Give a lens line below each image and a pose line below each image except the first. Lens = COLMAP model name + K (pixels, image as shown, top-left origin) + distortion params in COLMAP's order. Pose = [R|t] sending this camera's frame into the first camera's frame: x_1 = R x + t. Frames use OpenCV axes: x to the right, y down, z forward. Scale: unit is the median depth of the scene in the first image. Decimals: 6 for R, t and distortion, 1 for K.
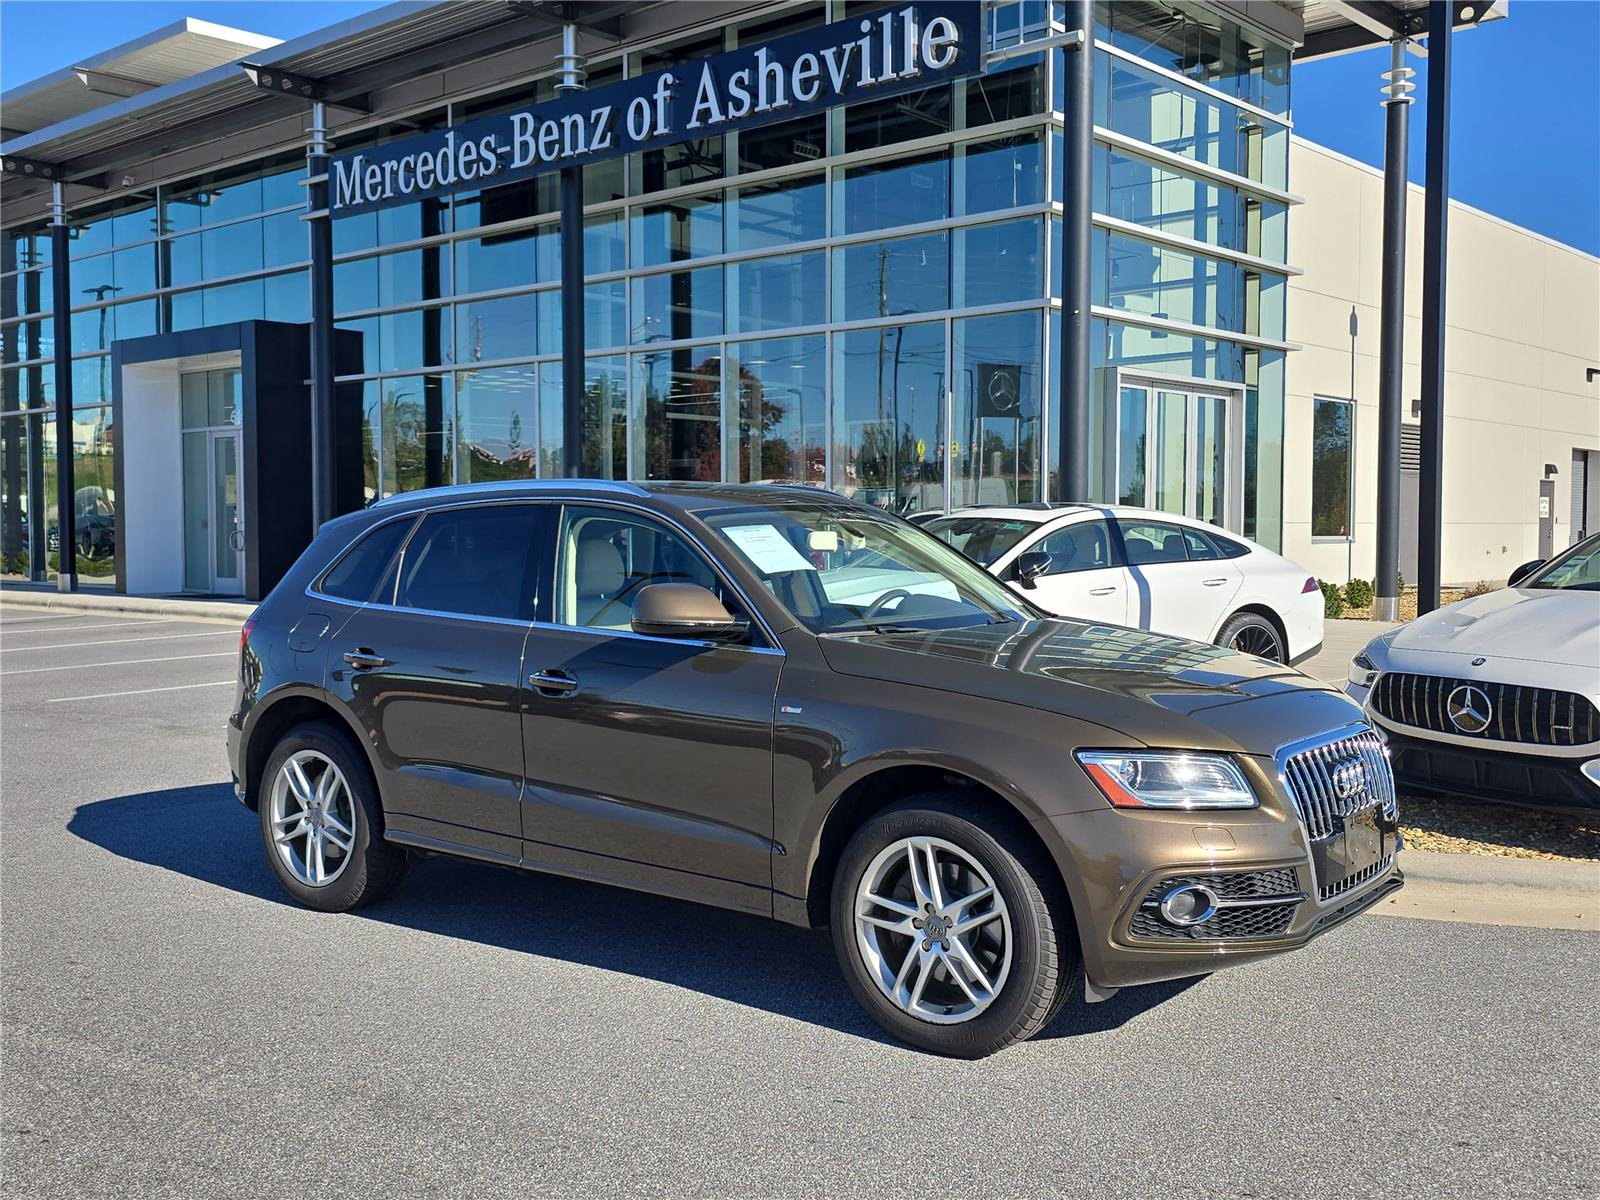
lens RADIAL K [[1597.5, 0, 804.4], [0, 1597.5, 605.7], [0, 0, 1]] dist [0.064683, -0.077723]
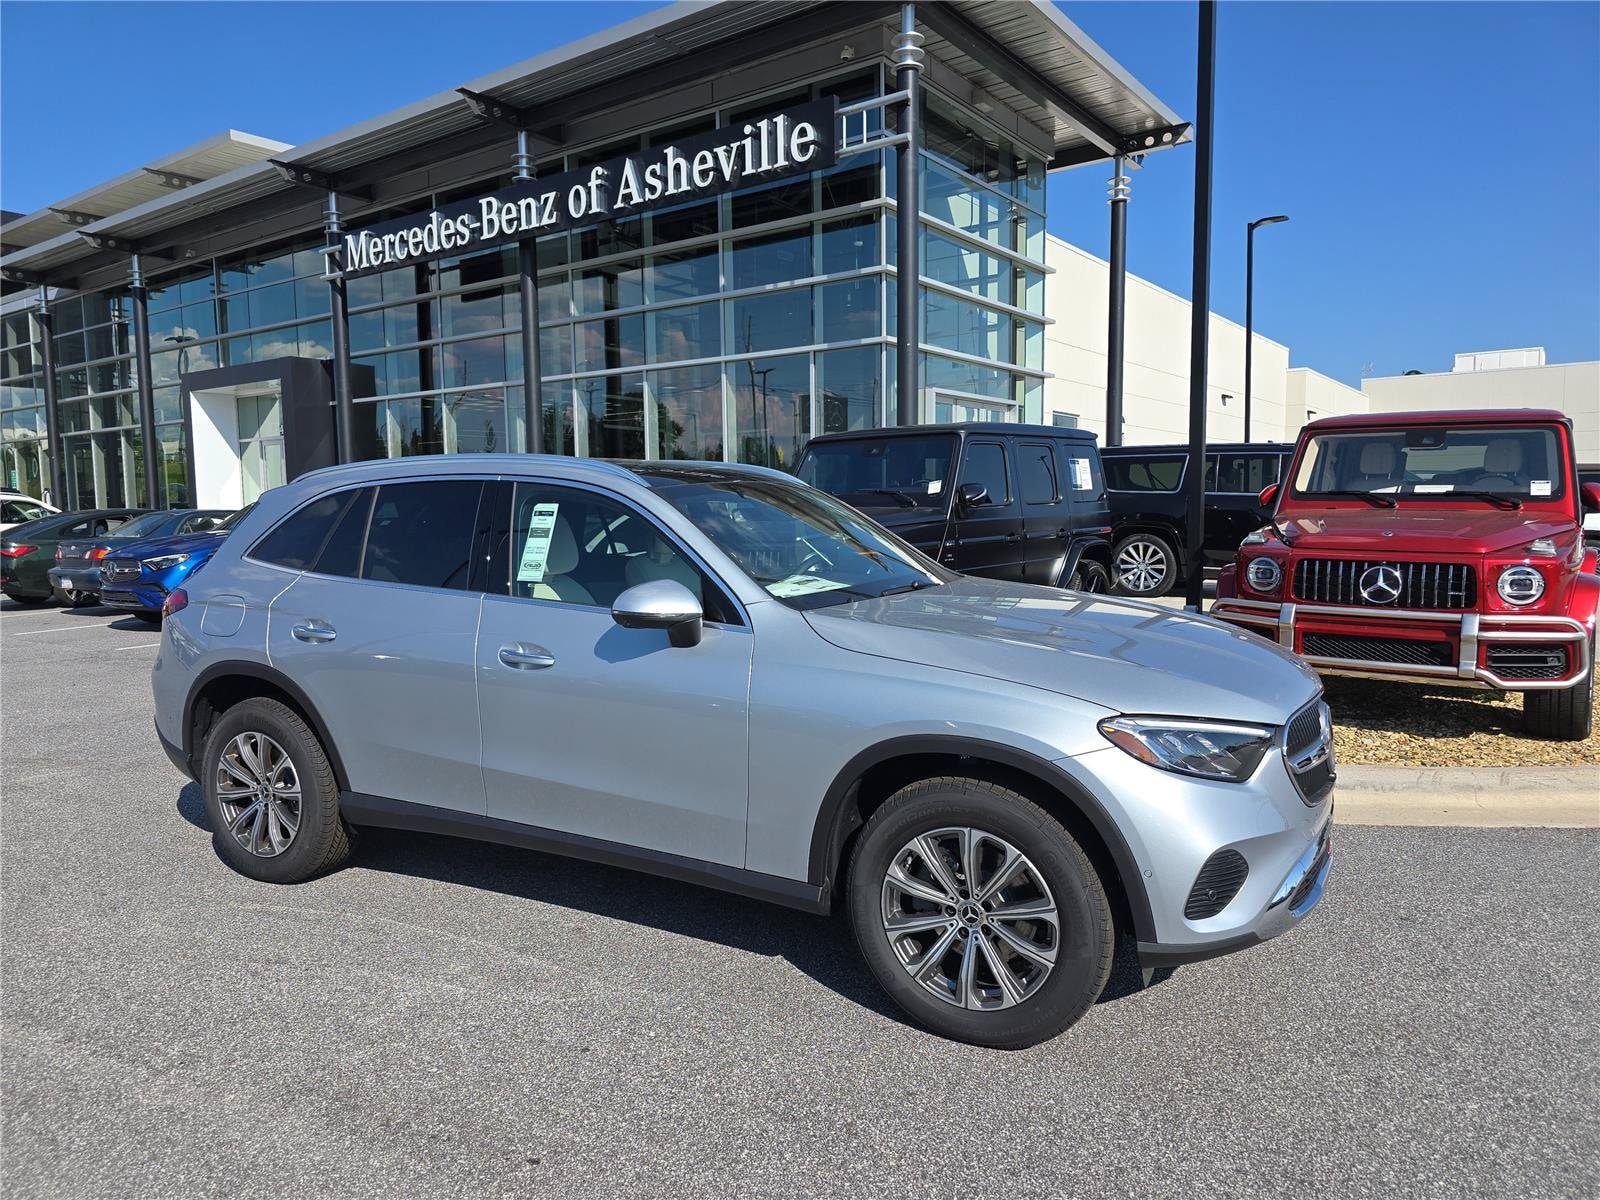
lens RADIAL K [[1070.2, 0, 800.0], [0, 1070.2, 600.0], [0, 0, 1]] dist [0.047542, -0.045911]
pose [[0.995332, -0.020507, 0.094304, -0.009003], [0.017008, 0.999142, 0.037765, -0.001909], [-0.094998, -0.035985, 0.994827, 0.070546]]
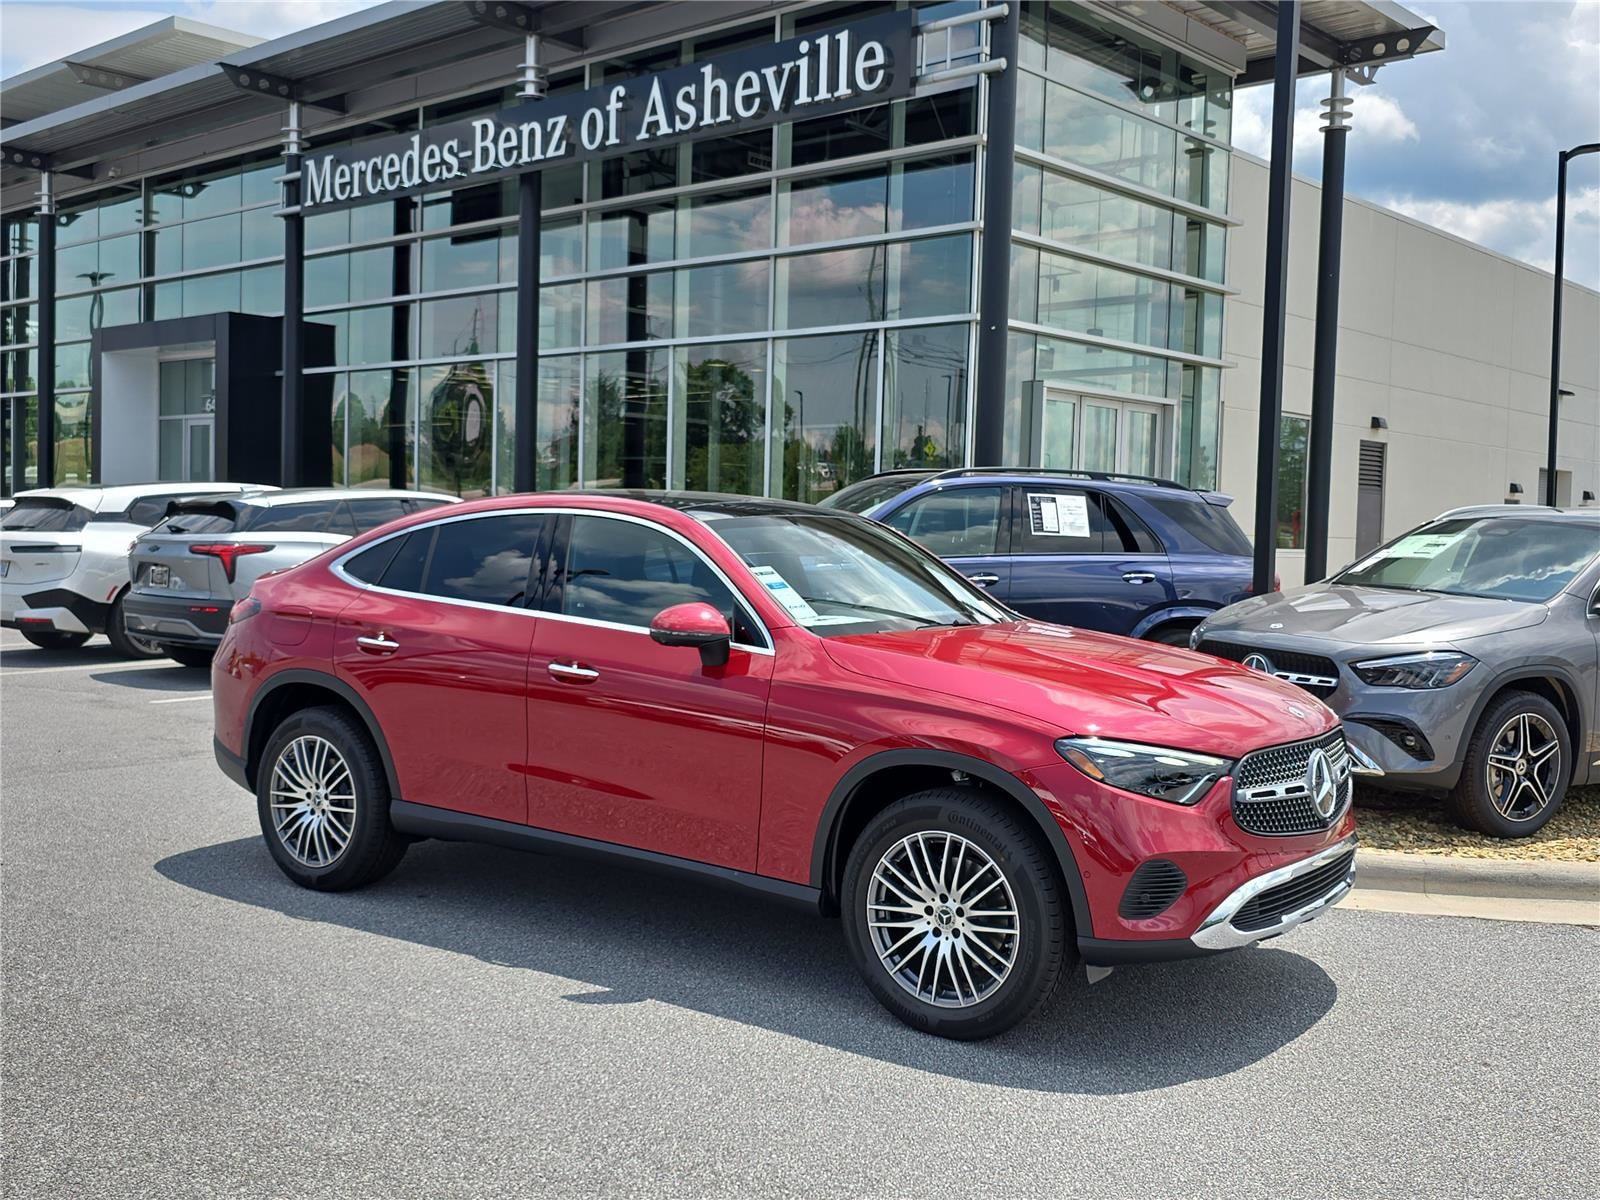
lens RADIAL K [[1612.3, 0, 800.0], [0, 1612.3, 600.0], [0, 0, 1]] dist [0.036718, -0.031014]
pose [[0.999666, 0.025331, -0.005158, 0.039462], [-0.025350, 0.999672, -0.003658, 0.000698], [0.005064, 0.003787, 0.999980, -0.035589]]
